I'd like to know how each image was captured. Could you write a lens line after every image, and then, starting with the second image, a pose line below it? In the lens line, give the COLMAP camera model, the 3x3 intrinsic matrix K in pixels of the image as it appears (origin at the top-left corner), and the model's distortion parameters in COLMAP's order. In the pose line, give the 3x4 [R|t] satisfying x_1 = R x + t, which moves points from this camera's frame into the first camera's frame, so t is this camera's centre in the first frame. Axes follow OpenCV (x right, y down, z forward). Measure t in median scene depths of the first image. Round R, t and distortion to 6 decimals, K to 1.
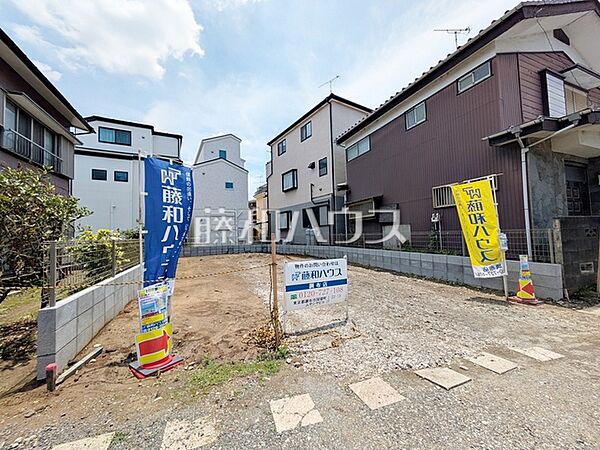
lens RADIAL K [[239.0, 0, 296.9], [0, 239.0, 223.5], [0, 0, 1]] dist [0.000984, 0.000200]
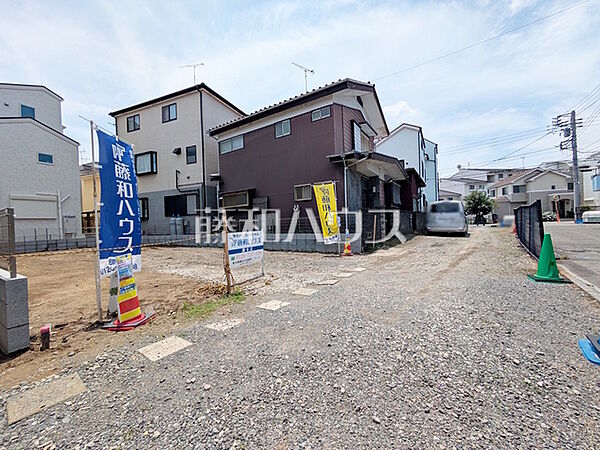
lens RADIAL K [[240.0, 0, 297.9], [0, 240.0, 225.1], [0, 0, 1]] dist [0.000174, 0.000133]
pose [[0.813274, -0.007051, 0.581838, -0.259918], [-0.013061, 0.999453, 0.030368, 0.038747], [-0.581734, -0.032297, 0.812737, -0.155796]]
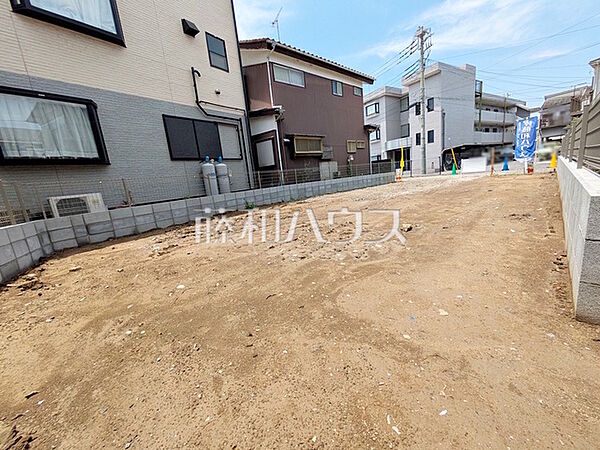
lens RADIAL K [[239.0, 0, 296.9], [0, 239.0, 223.5], [0, 0, 1]] dist [0.000984, 0.000200]
pose [[-0.354279, -0.105354, 0.929186, -1.239546], [0.071966, 0.987615, 0.139418, 0.227944], [-0.932366, 0.116263, -0.342310, 2.511758]]
